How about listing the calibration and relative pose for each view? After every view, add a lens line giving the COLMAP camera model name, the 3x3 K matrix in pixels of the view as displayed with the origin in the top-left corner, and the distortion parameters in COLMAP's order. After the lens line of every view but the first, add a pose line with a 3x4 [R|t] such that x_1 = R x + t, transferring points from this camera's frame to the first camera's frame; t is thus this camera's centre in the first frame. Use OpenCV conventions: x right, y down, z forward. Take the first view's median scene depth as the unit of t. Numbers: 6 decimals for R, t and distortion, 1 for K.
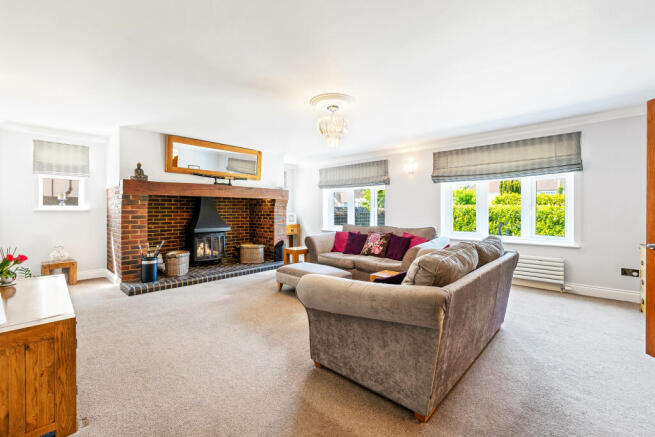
lens RADIAL K [[279.5, 0, 326.9], [0, 279.5, 216.3], [0, 0, 1]] dist [0.007405, 0.000206]
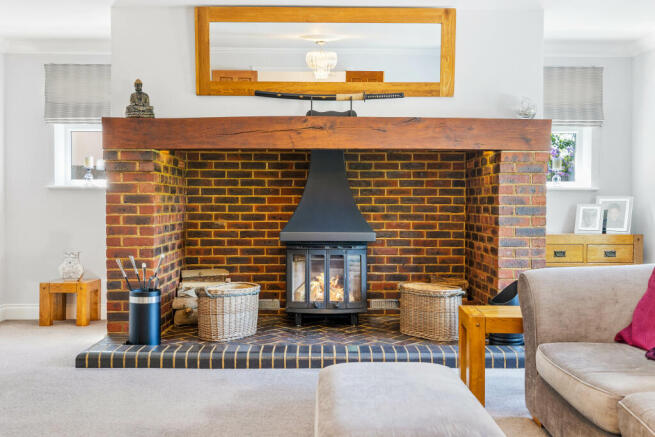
lens RADIAL K [[643.7, 0, 328.5], [0, 643.7, 216.6], [0, 0, 1]] dist [-0.002233, 0.000000]
pose [[0.692537, 0.016114, -0.721202, 0.246174], [-0.018190, 0.999823, 0.004873, 0.017215], [0.721153, 0.009743, 0.692707, 0.405371]]
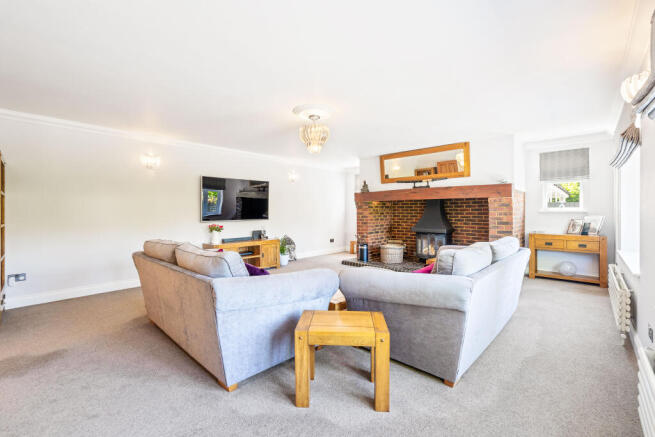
lens RADIAL K [[279.5, 0, 329.2], [0, 279.5, 213.5], [0, 0, 1]] dist [0.007405, 0.000206]
pose [[0.009174, 0.005607, -0.999942, 0.675185], [-0.020334, 0.999779, 0.005420, -0.014929], [0.999751, 0.020283, 0.009286, 0.648710]]
